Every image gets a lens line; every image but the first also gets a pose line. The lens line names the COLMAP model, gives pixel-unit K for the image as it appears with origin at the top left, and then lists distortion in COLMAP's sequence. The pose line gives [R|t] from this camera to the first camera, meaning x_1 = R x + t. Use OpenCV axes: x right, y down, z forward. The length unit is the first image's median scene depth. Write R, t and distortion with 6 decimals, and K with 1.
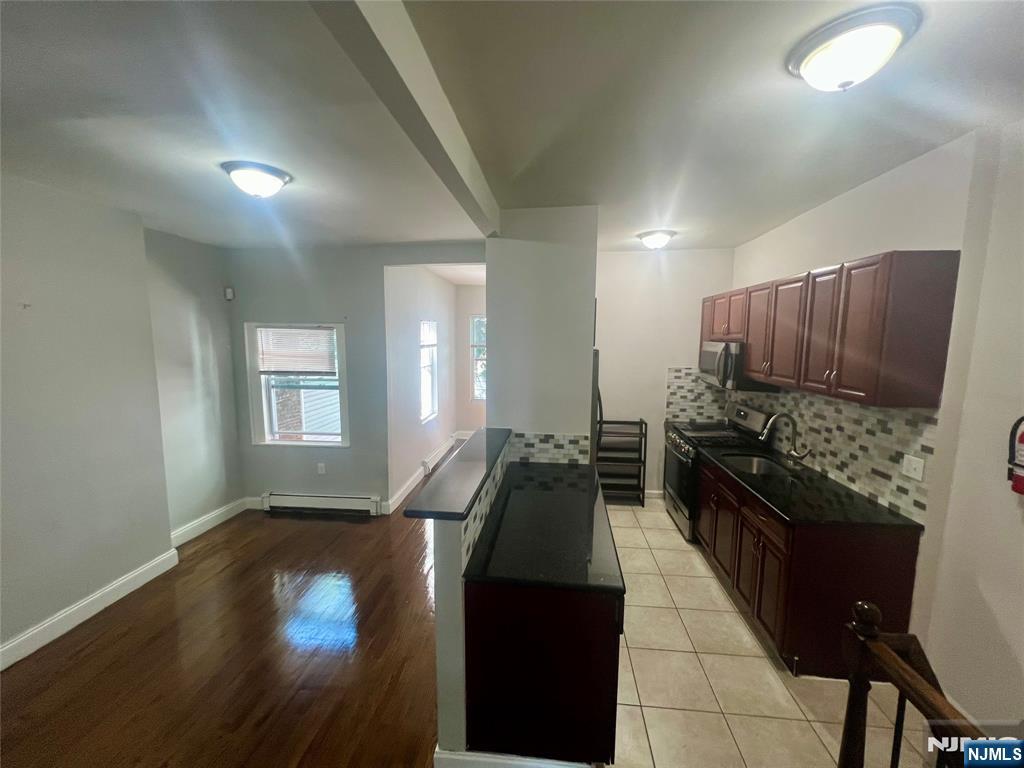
lens RADIAL K [[414.1, 0, 511.2], [0, 414.1, 385.7], [0, 0, 1]] dist [0.000755, 0.000167]
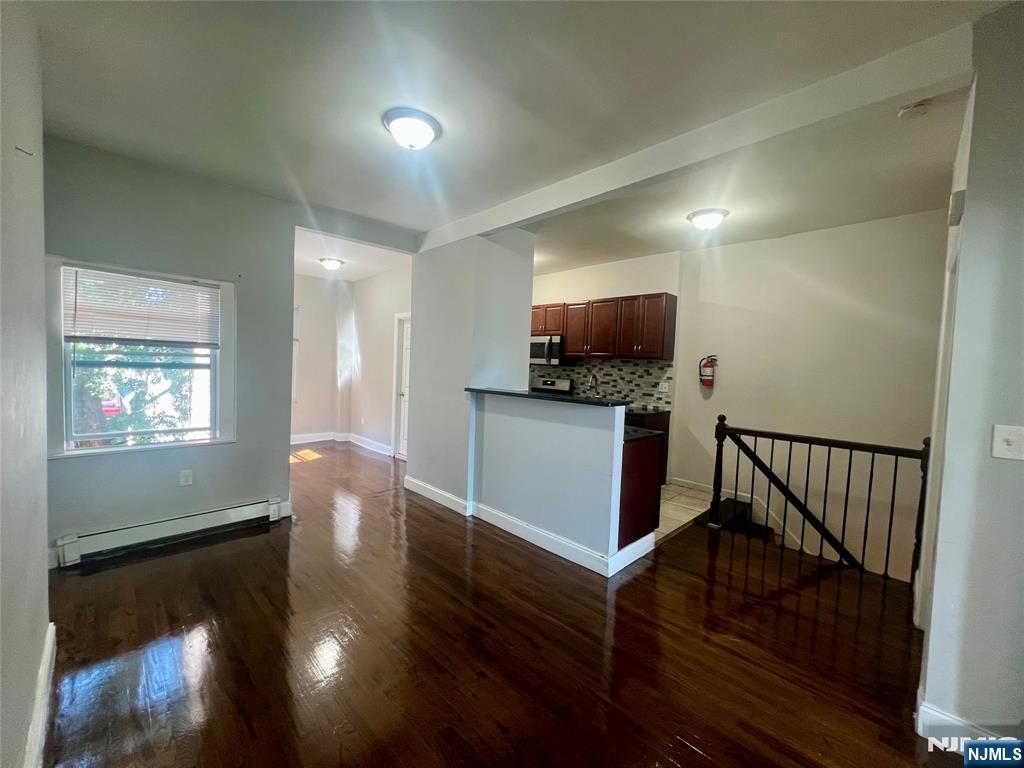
lens RADIAL K [[414.1, 0, 506.0], [0, 414.1, 381.3], [0, 0, 1]] dist [0.000755, 0.000167]
pose [[0.632164, -0.010302, 0.774766, -0.946418], [0.059899, 0.997569, -0.035610, 0.132616], [-0.772516, 0.068919, 0.631244, 0.150085]]
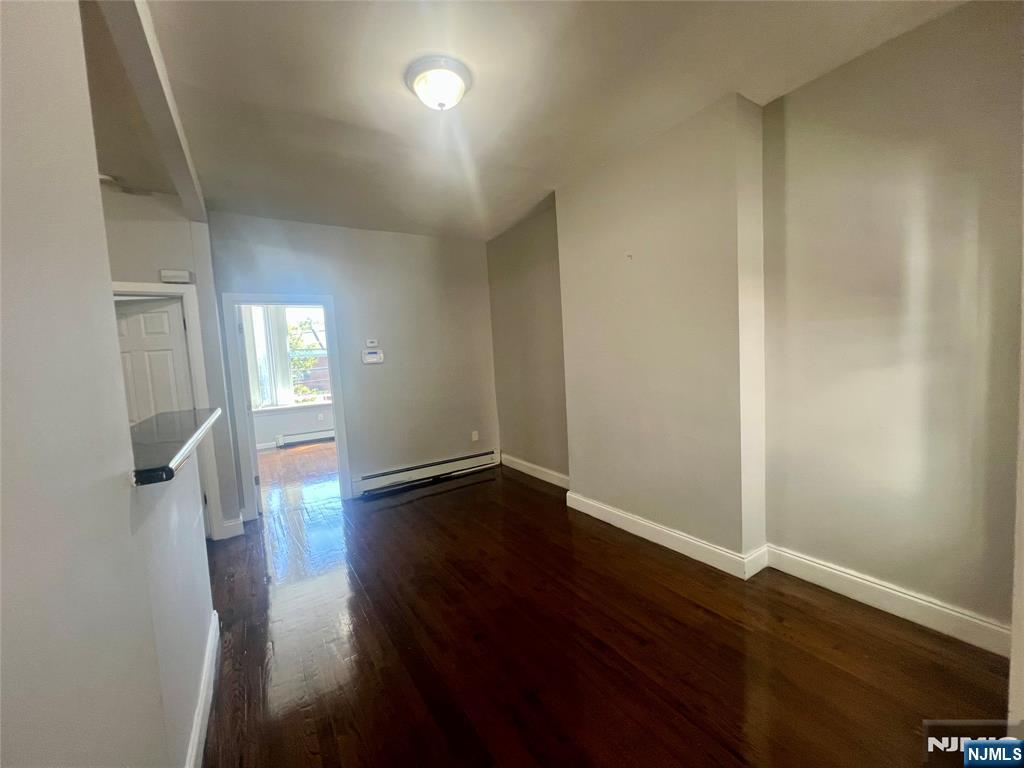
lens RADIAL K [[408.3, 0, 515.0], [0, 408.3, 382.7], [0, 0, 1]] dist [0.010239, 0.000064]
pose [[-0.766270, 0.090475, -0.636117, -0.094683], [-0.015369, 0.987172, 0.158919, -0.011688], [0.642335, 0.131551, -0.755050, 1.381388]]
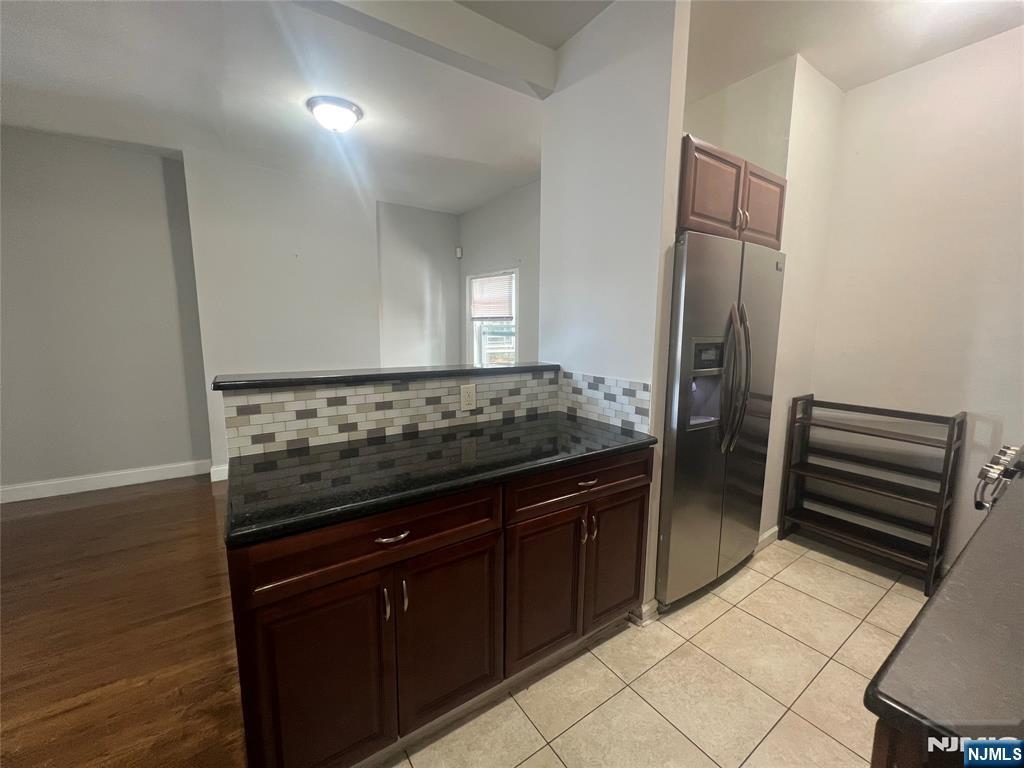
lens RADIAL K [[408.3, 0, 514.6], [0, 408.3, 389.8], [0, 0, 1]] dist [0.010239, 0.000064]
pose [[0.660620, 0.113946, -0.742022, 0.481052], [-0.097545, 0.993063, 0.065653, 0.108643], [0.744356, 0.029009, 0.667152, 0.474705]]
